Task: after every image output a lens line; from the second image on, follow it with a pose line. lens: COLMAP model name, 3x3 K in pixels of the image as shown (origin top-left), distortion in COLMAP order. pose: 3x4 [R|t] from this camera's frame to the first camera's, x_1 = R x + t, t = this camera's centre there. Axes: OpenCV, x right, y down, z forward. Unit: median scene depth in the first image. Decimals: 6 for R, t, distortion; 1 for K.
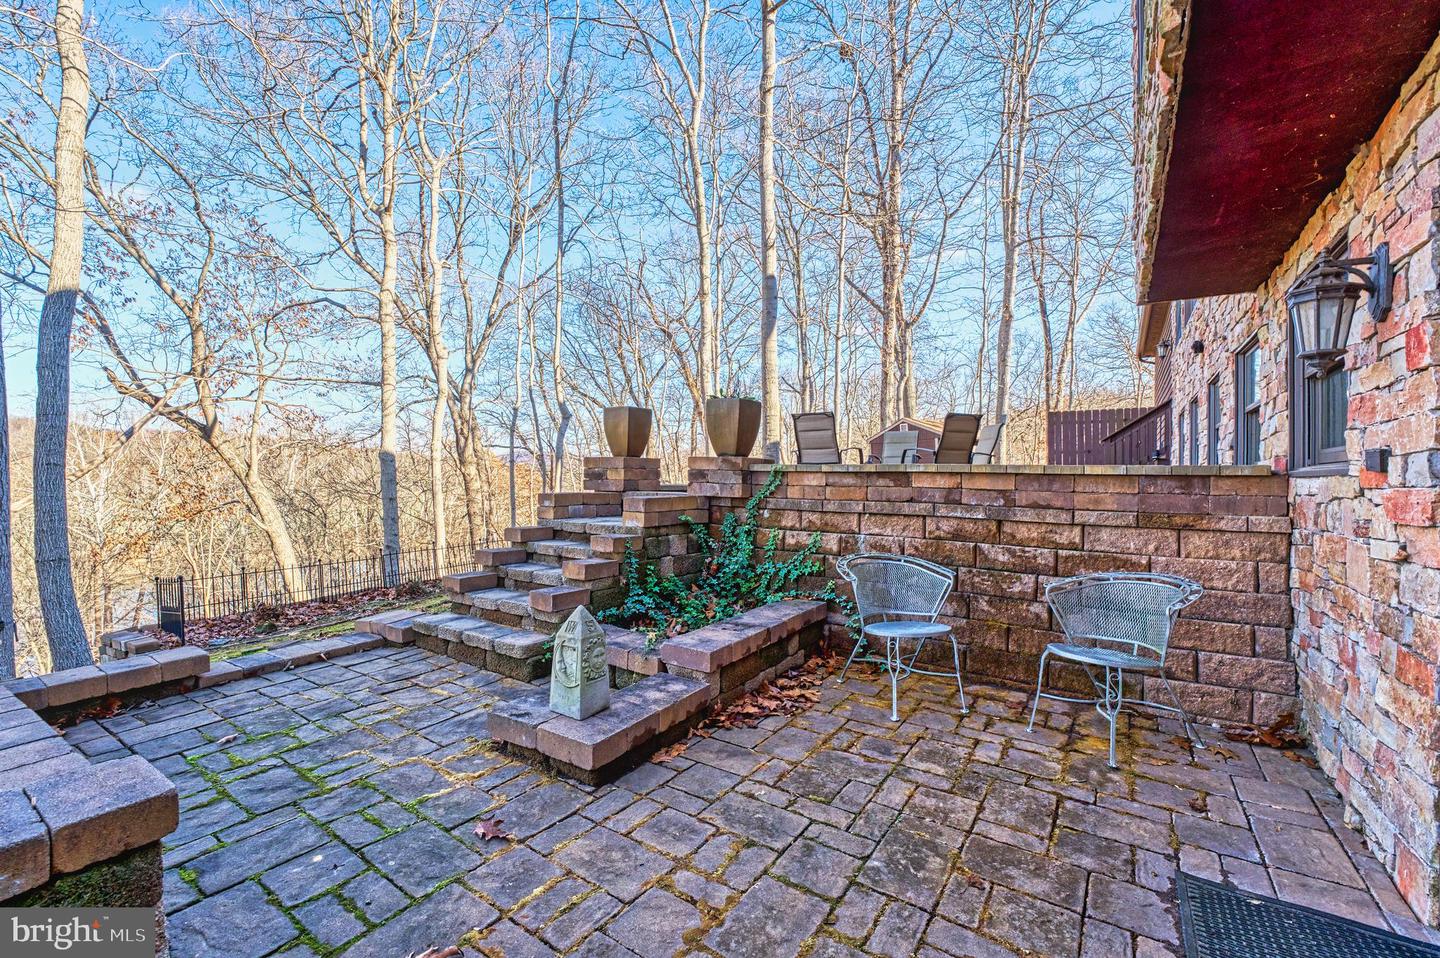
lens RADIAL K [[589.3, 0, 704.0], [0, 589.3, 462.7], [0, 0, 1]] dist [-0.024235, -0.000088]
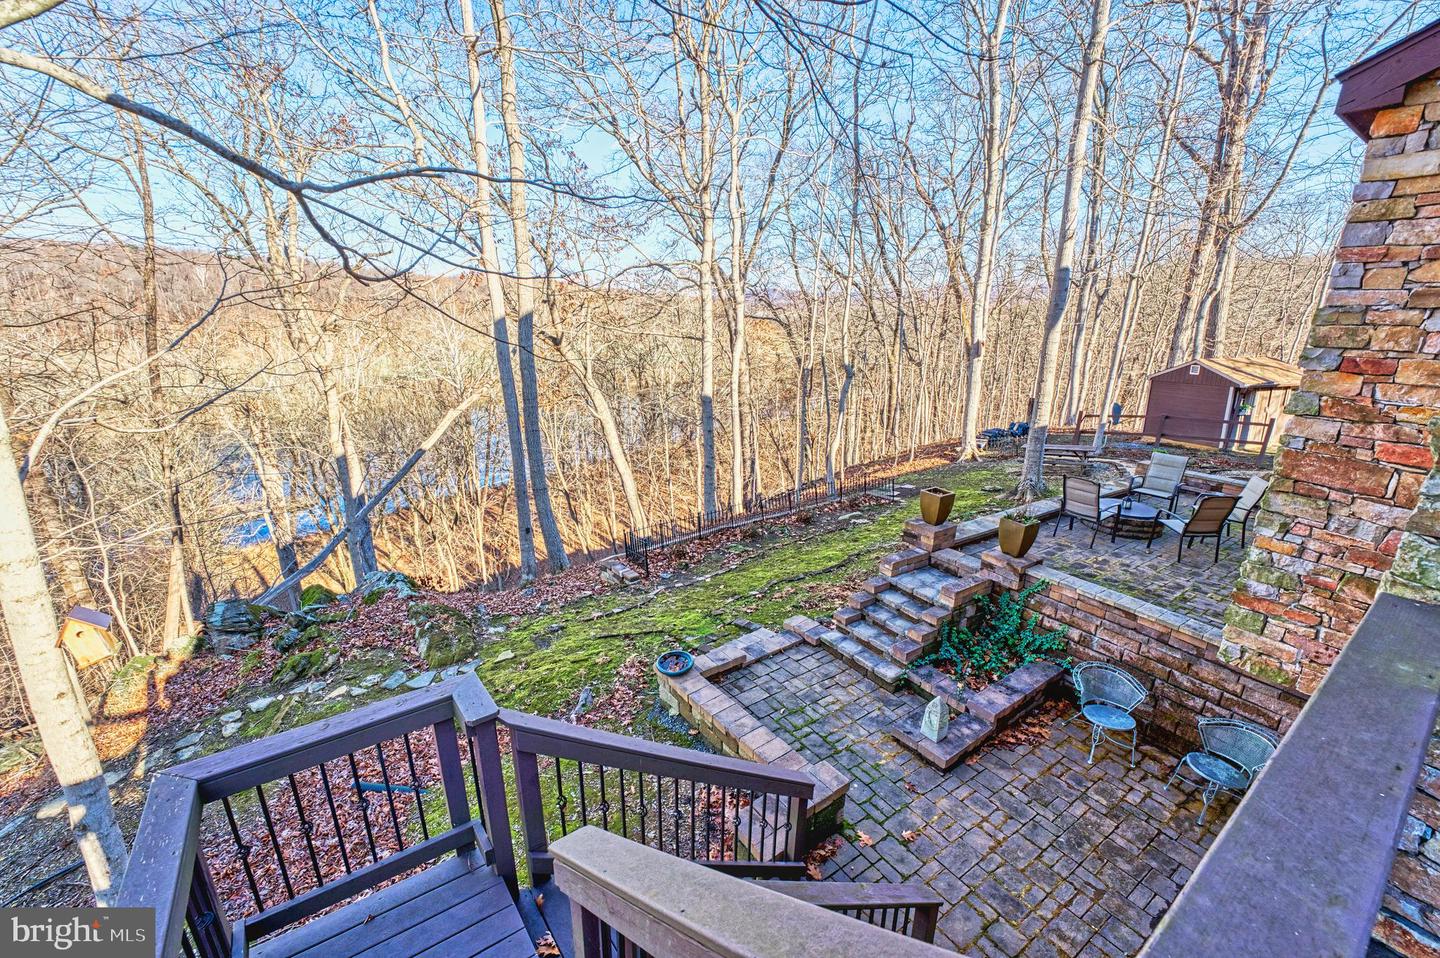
lens RADIAL K [[585.3, 0, 720.0], [0, 585.3, 479.0], [0, 0, 1]] dist [-0.024841, 0.000424]
pose [[0.936040, 0.106792, -0.335297, -0.219108], [-0.002839, 0.955098, 0.296276, -0.782640], [0.351881, -0.276374, 0.894314, -0.683121]]
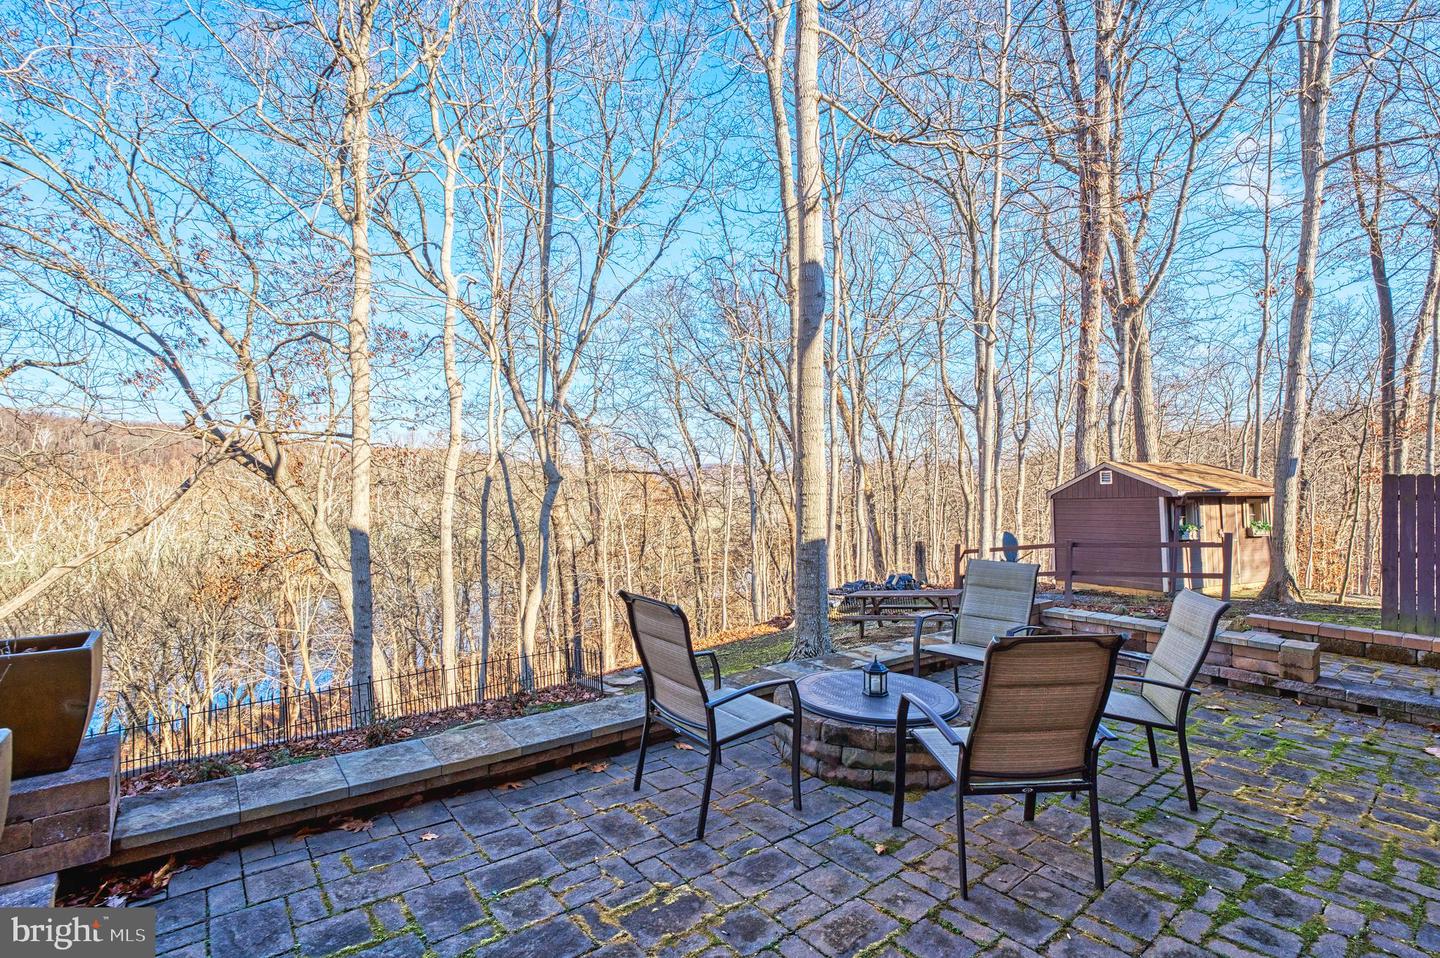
lens RADIAL K [[650.3, 0, 720.0], [0, 650.3, 479.0], [0, 0, 1]] dist [-0.014474, 0.000469]
pose [[0.962608, 0.003541, -0.270876, 0.604706], [-0.001506, 0.999969, 0.007721, -0.299388], [0.270895, -0.007025, 0.962583, 1.000634]]
